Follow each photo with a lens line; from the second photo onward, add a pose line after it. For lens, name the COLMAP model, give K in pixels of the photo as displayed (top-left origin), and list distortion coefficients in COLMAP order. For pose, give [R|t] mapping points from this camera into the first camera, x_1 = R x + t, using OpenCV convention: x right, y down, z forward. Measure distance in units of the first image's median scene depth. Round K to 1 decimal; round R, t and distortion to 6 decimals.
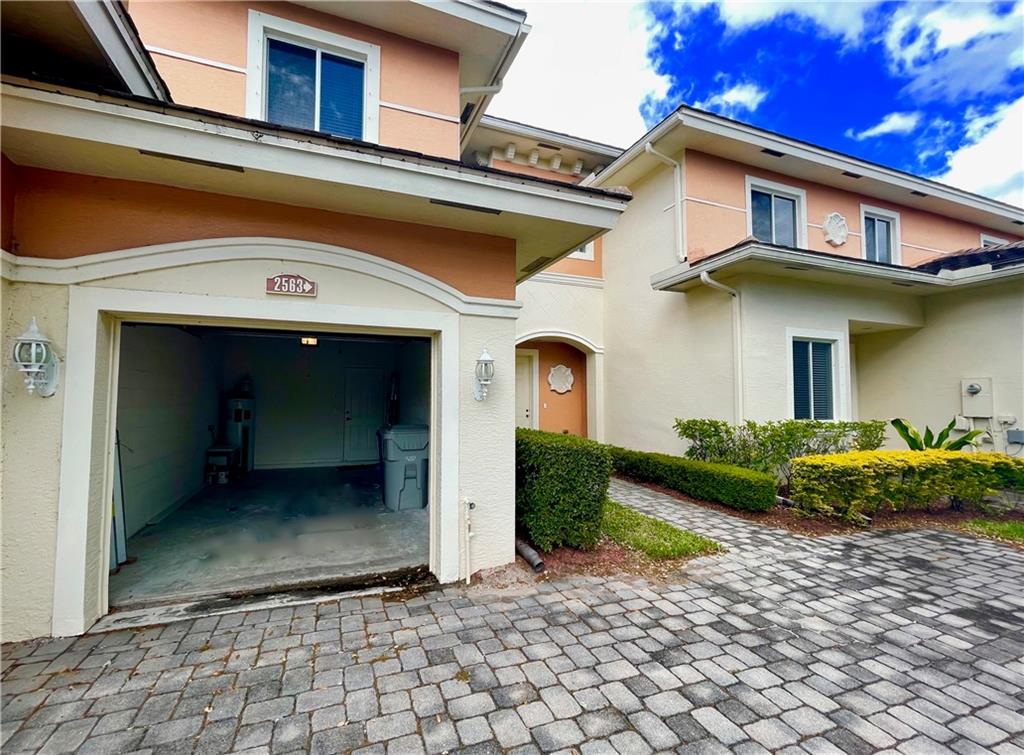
lens RADIAL K [[439.1, 0, 506.6], [0, 439.1, 377.7], [0, 0, 1]] dist [0.000800, -0.000003]
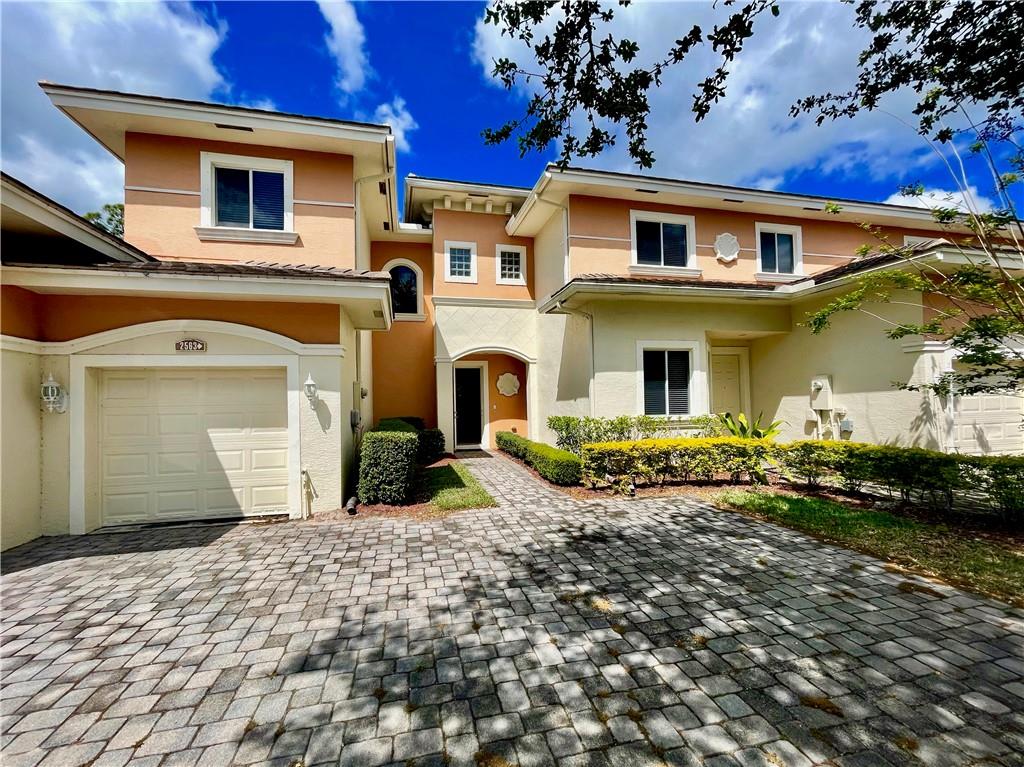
lens RADIAL K [[416.2, 0, 510.5], [0, 416.2, 388.1], [0, 0, 1]] dist [-0.001691, -0.000672]
pose [[0.992806, -0.024435, -0.117214, 0.856229], [0.027204, 0.999386, 0.022085, -0.038706], [0.116603, -0.025115, 0.992861, -0.444004]]
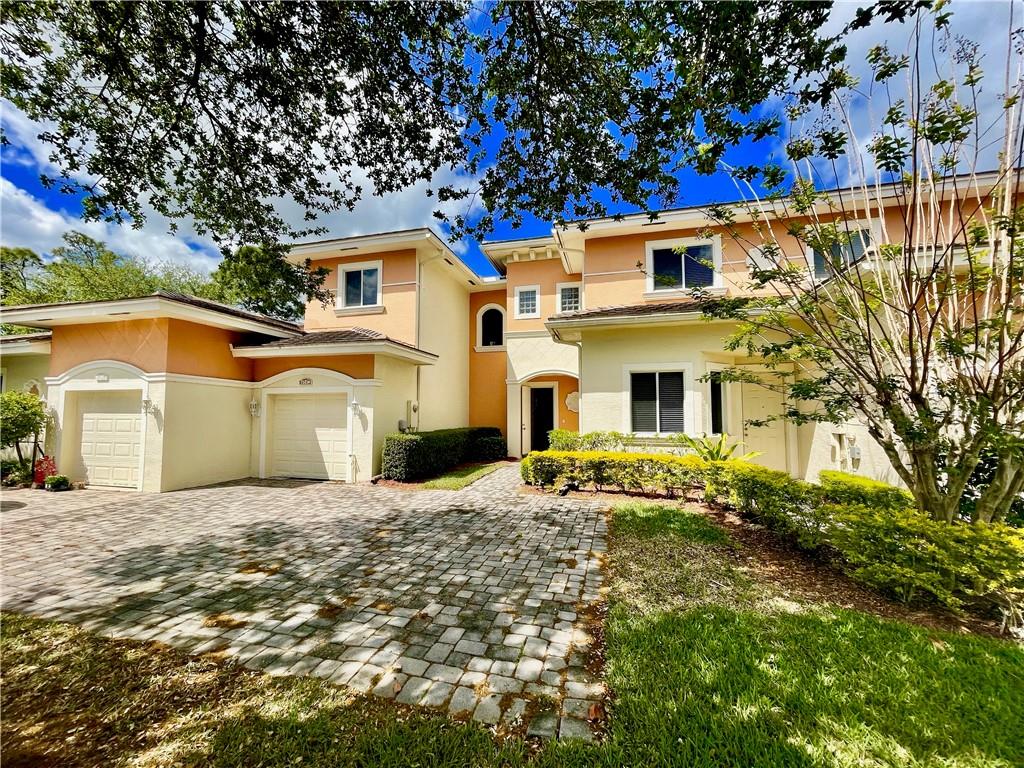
lens RADIAL K [[416.2, 0, 525.2], [0, 416.2, 392.7], [0, 0, 1]] dist [-0.001691, -0.000672]
pose [[0.822462, -0.031605, -0.567942, 2.317308], [0.028785, 0.999488, -0.013935, -0.039542], [0.568092, -0.004887, 0.822951, -0.529019]]
